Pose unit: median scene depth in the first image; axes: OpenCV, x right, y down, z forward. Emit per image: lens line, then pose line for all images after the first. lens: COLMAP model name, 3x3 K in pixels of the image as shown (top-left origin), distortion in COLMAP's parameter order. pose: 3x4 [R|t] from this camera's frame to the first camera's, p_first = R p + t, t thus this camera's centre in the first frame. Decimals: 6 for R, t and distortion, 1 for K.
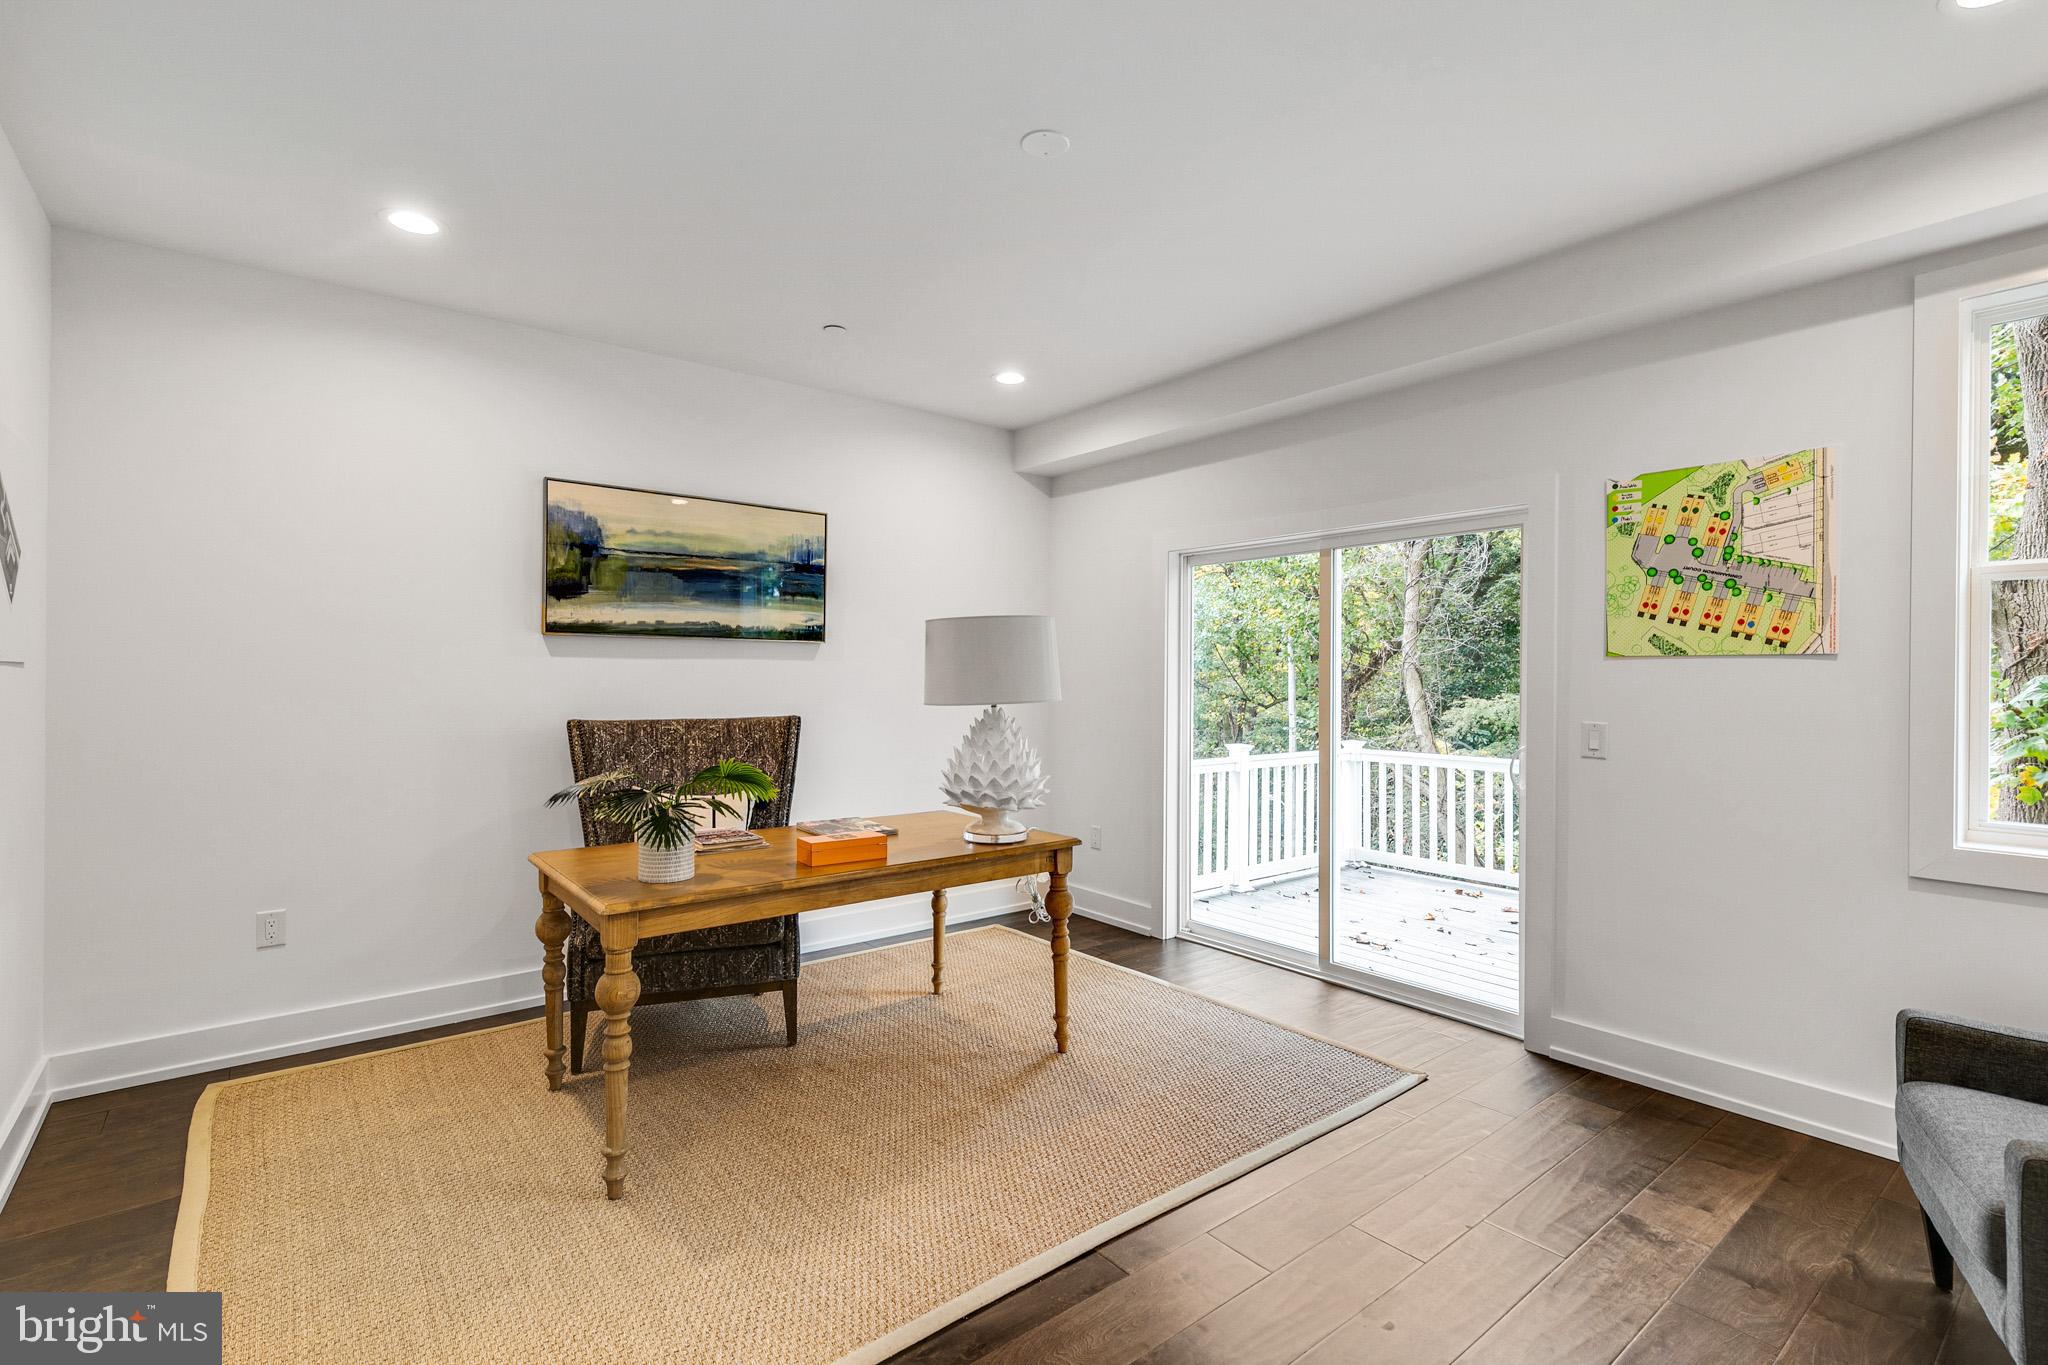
lens RADIAL K [[921.8, 0, 1029.6], [0, 921.8, 678.9], [0, 0, 1]] dist [0.002880, 0.000276]
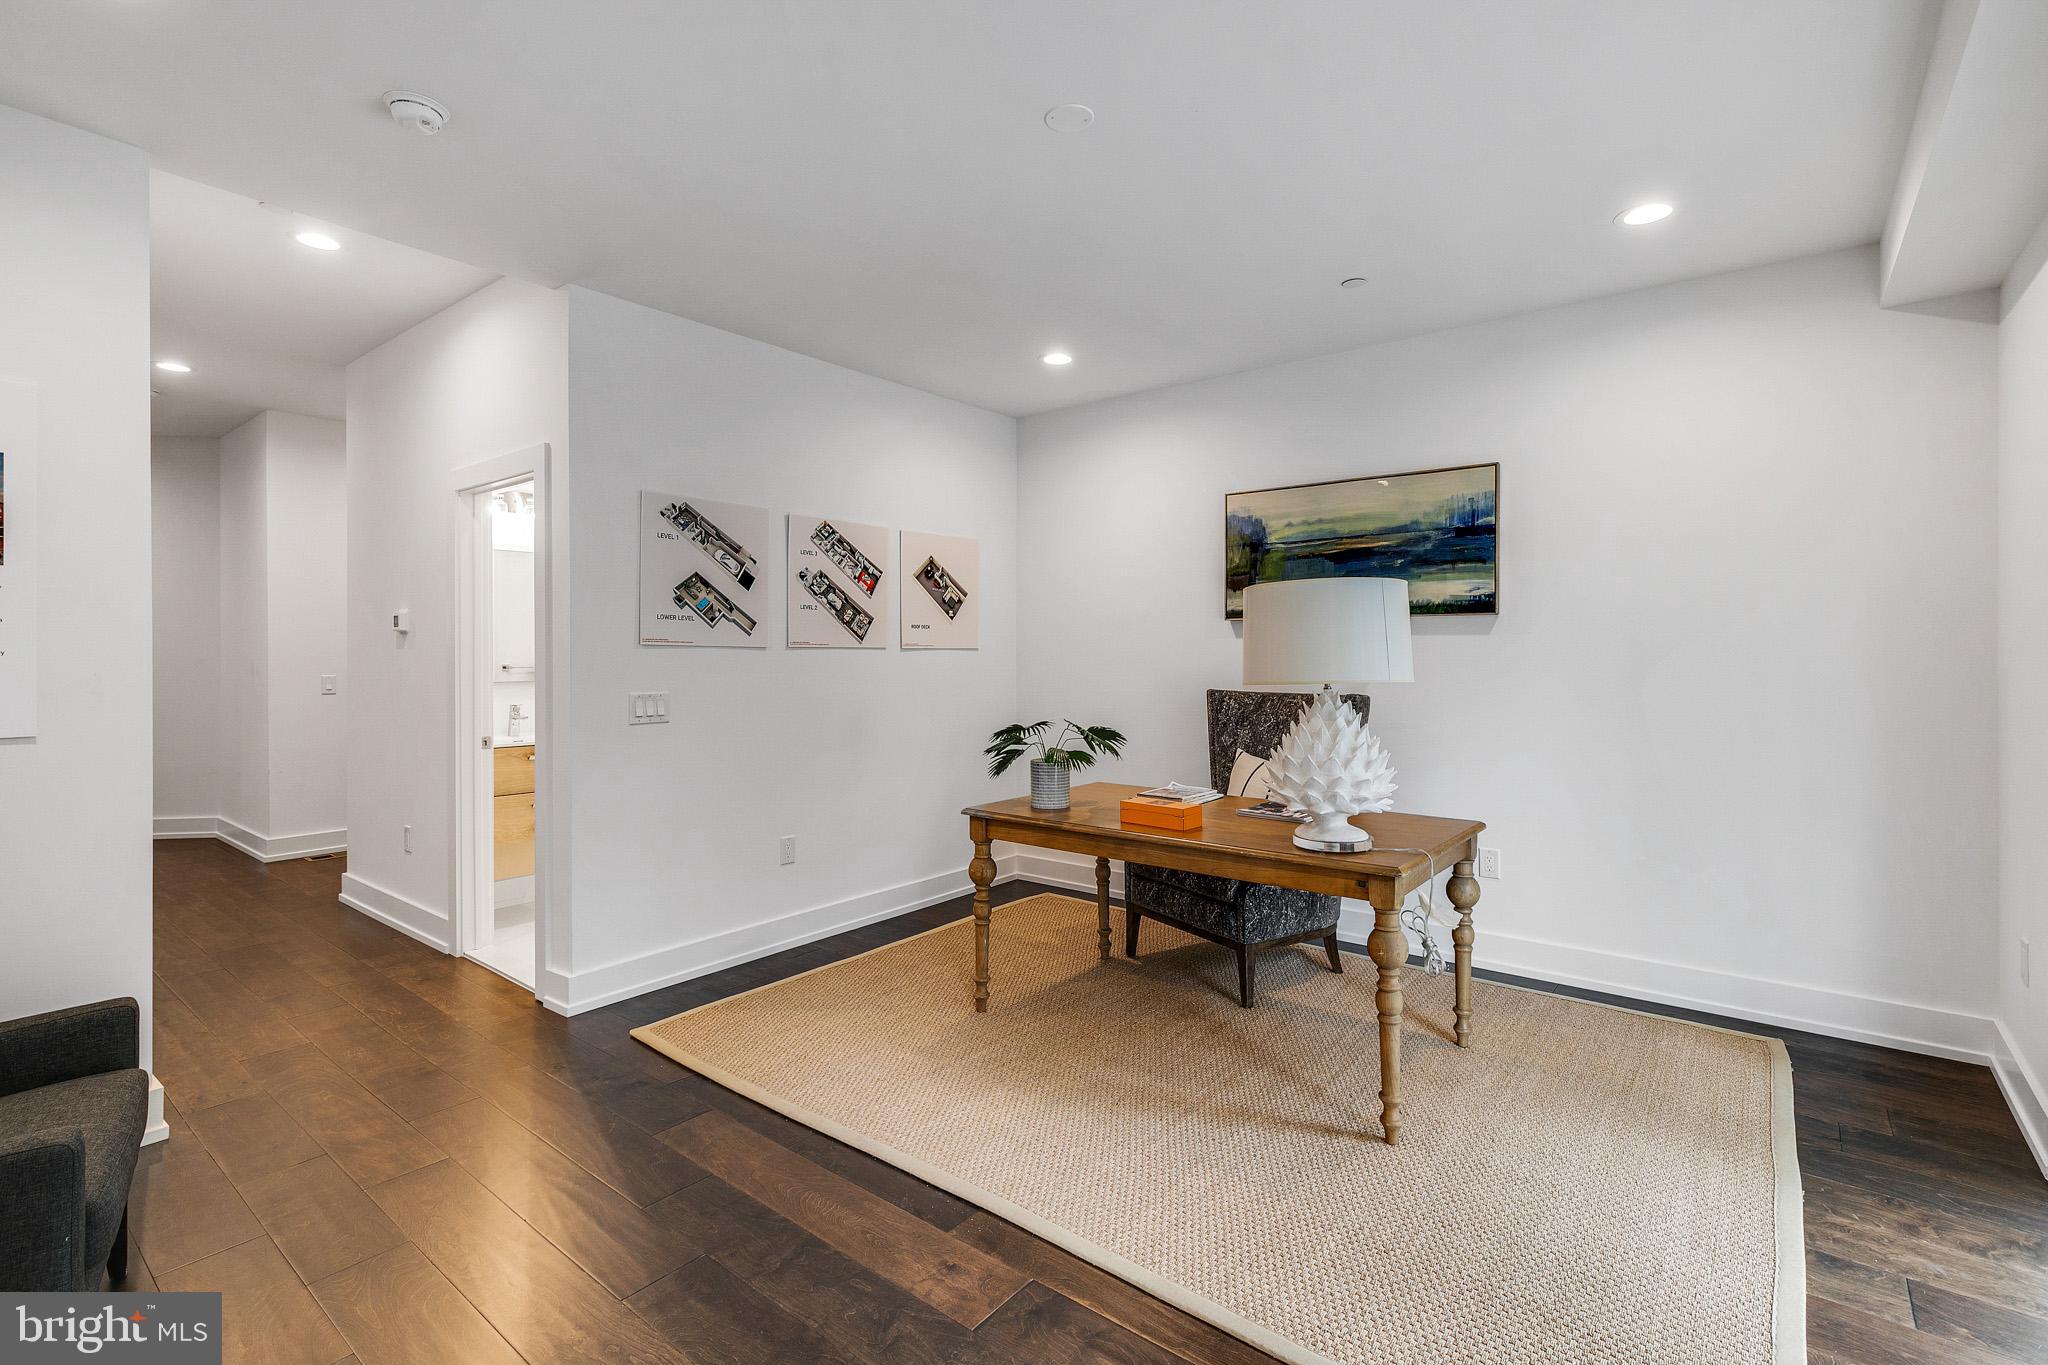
lens RADIAL K [[921.8, 0, 1034.9], [0, 921.8, 660.1], [0, 0, 1]] dist [0.002880, 0.000276]
pose [[0.222774, 0.005535, -0.974854, 0.624441], [0.003045, 0.999975, 0.006374, -0.003812], [0.974865, -0.004388, 0.222751, 0.470742]]
